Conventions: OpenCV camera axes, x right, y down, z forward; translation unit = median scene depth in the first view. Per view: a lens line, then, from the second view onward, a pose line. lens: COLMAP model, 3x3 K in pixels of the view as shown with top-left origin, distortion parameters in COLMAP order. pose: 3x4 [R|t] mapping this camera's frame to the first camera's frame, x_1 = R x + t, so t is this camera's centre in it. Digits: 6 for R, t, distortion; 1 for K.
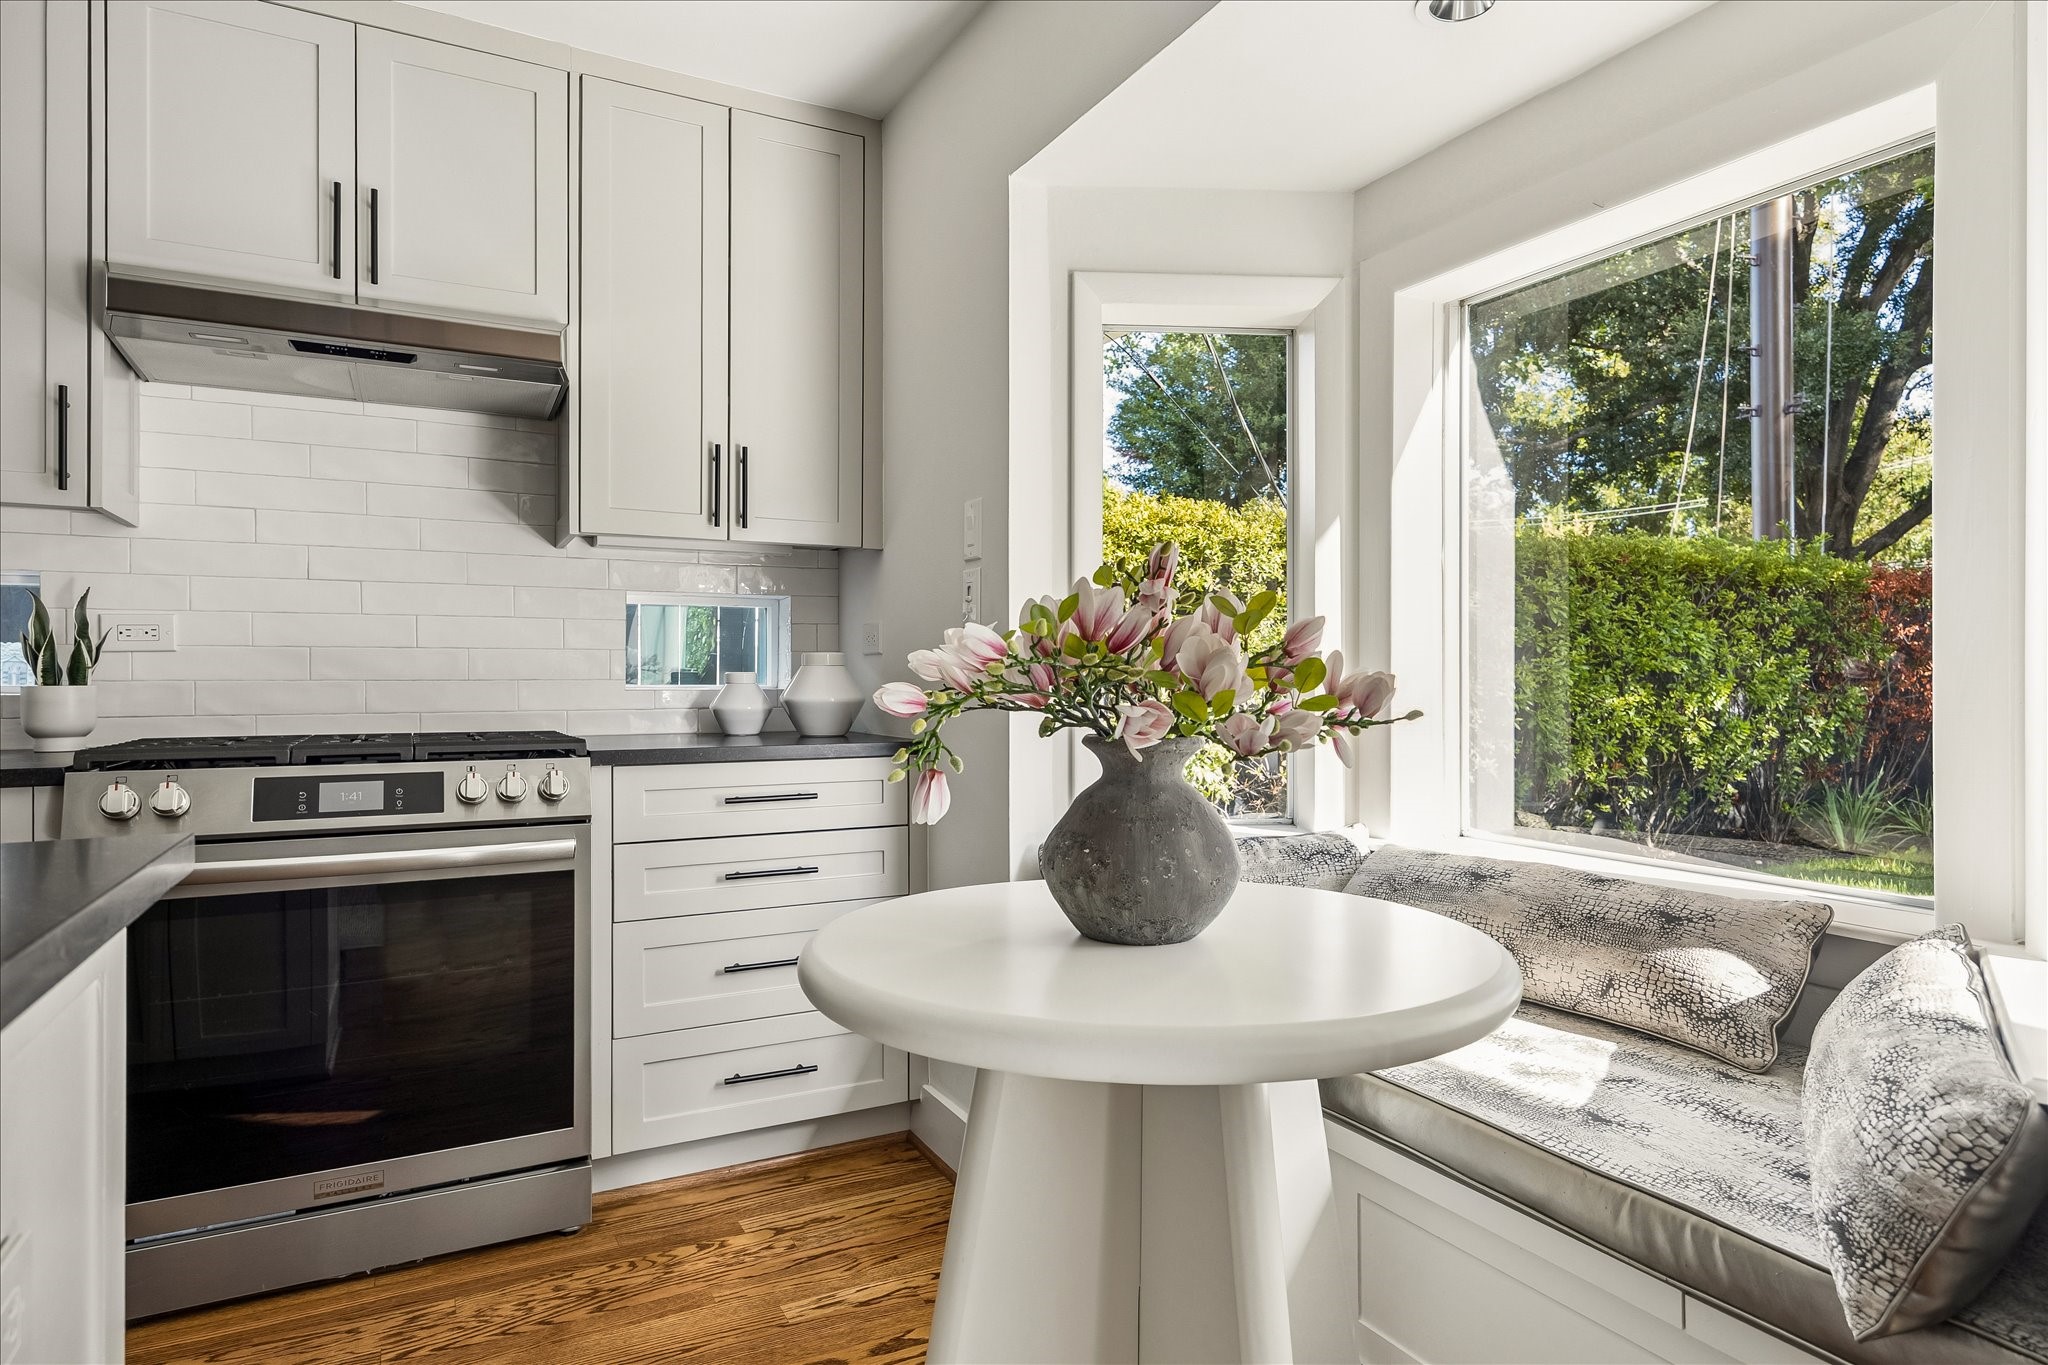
lens RADIAL K [[1156.9, 0, 1072.2], [0, 1156.9, 674.8], [0, 0, 1]] dist [0.024828, -0.001685]
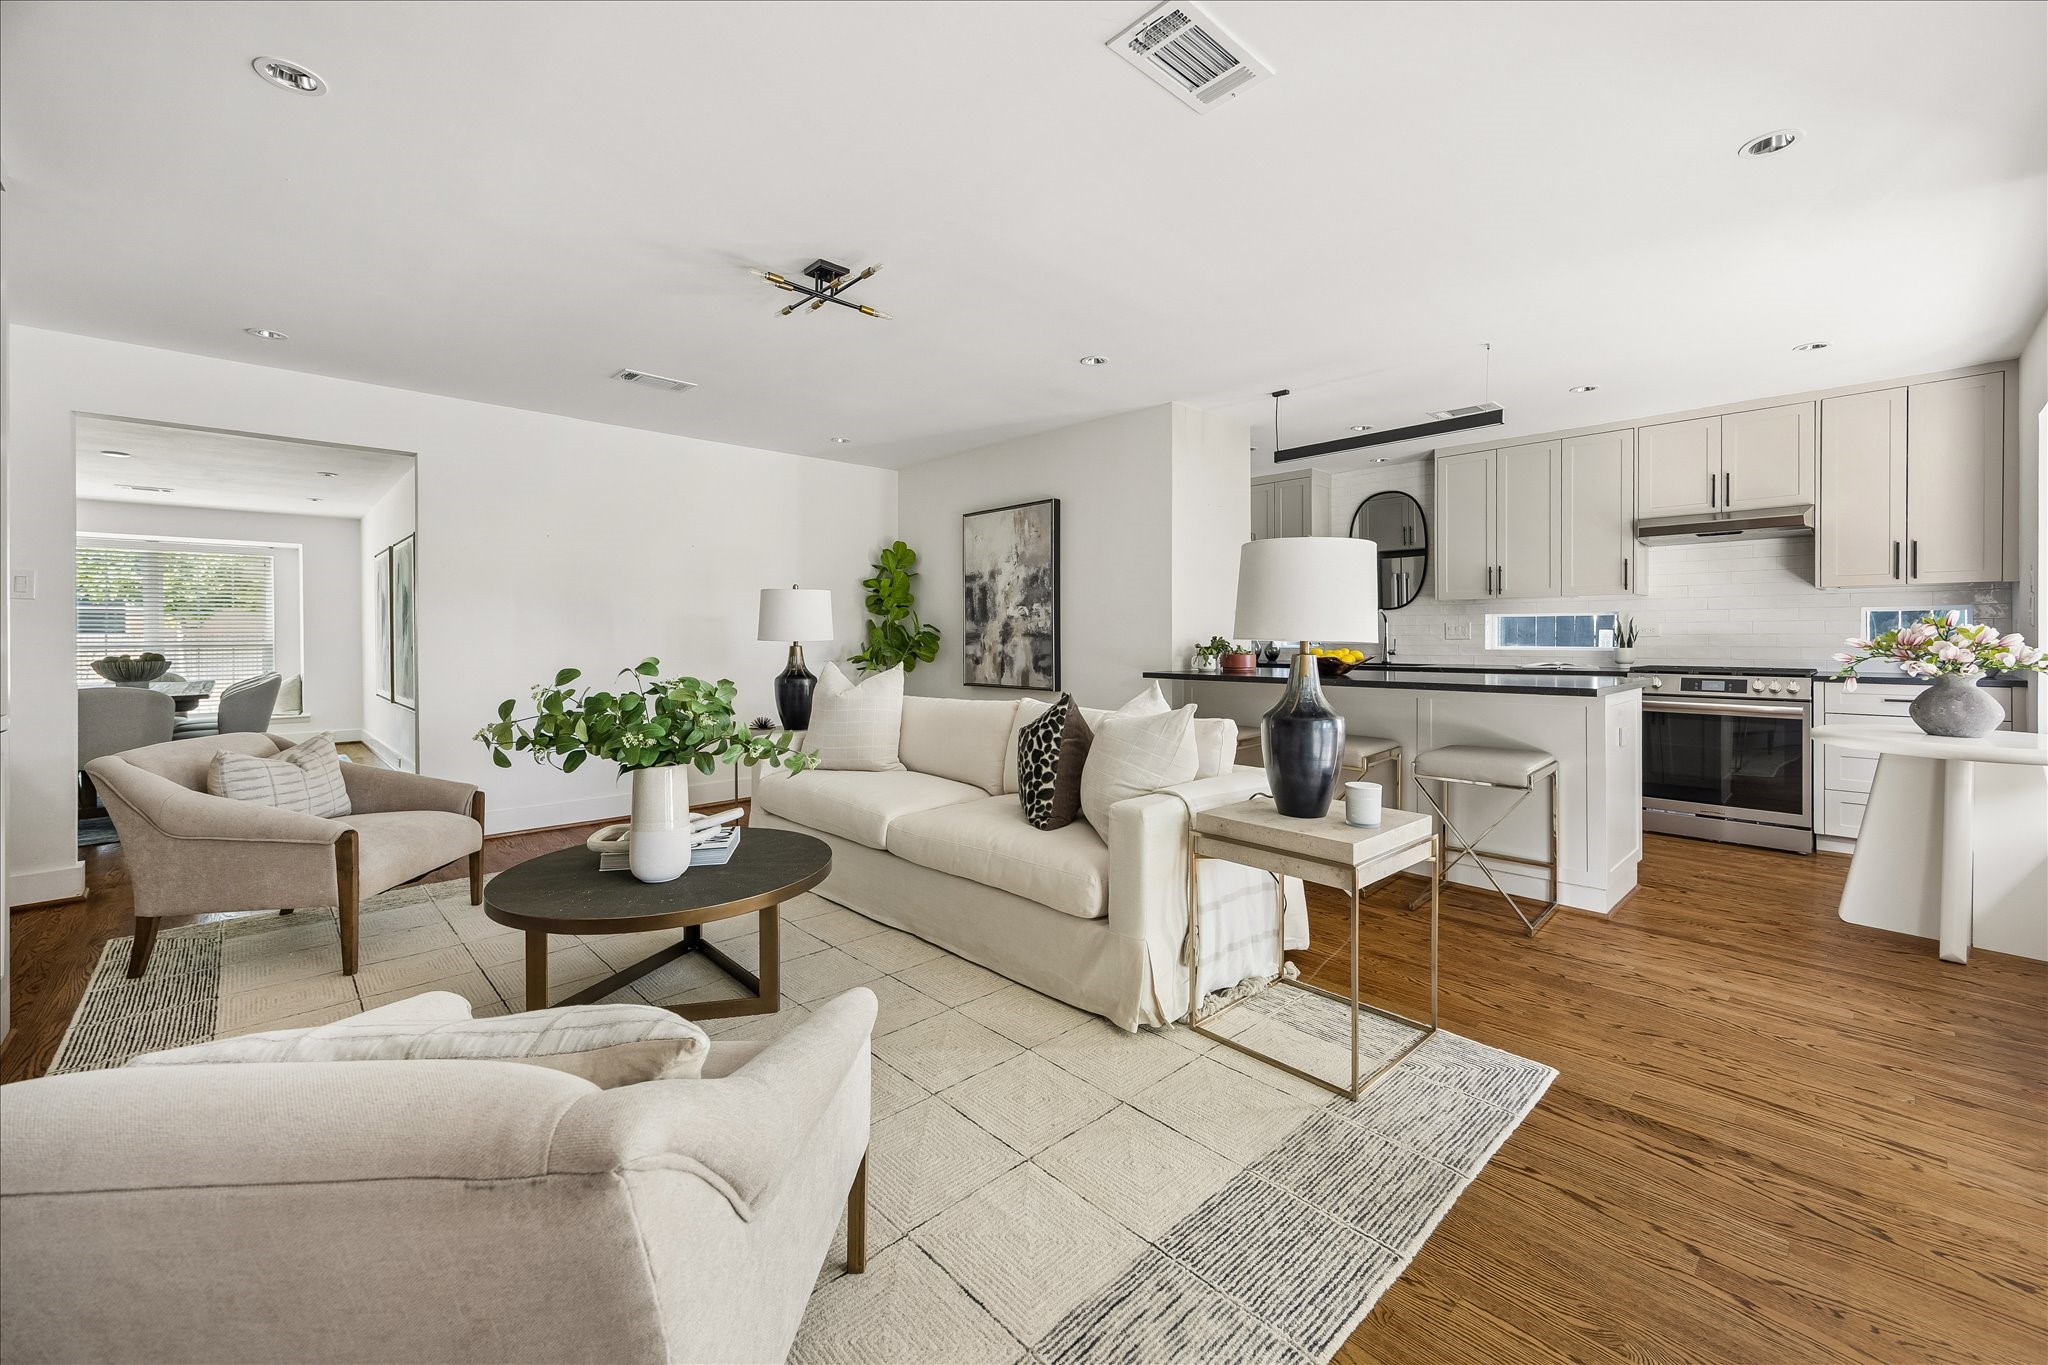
lens RADIAL K [[813.3, 0, 1029.3], [0, 813.3, 638.6], [0, 0, 1]] dist [-0.003445, -0.000438]
pose [[0.237613, 0.001522, -0.971359, 0.963121], [0.004974, 0.999984, 0.002784, -0.032183], [0.971347, -0.005493, 0.237601, -1.174213]]
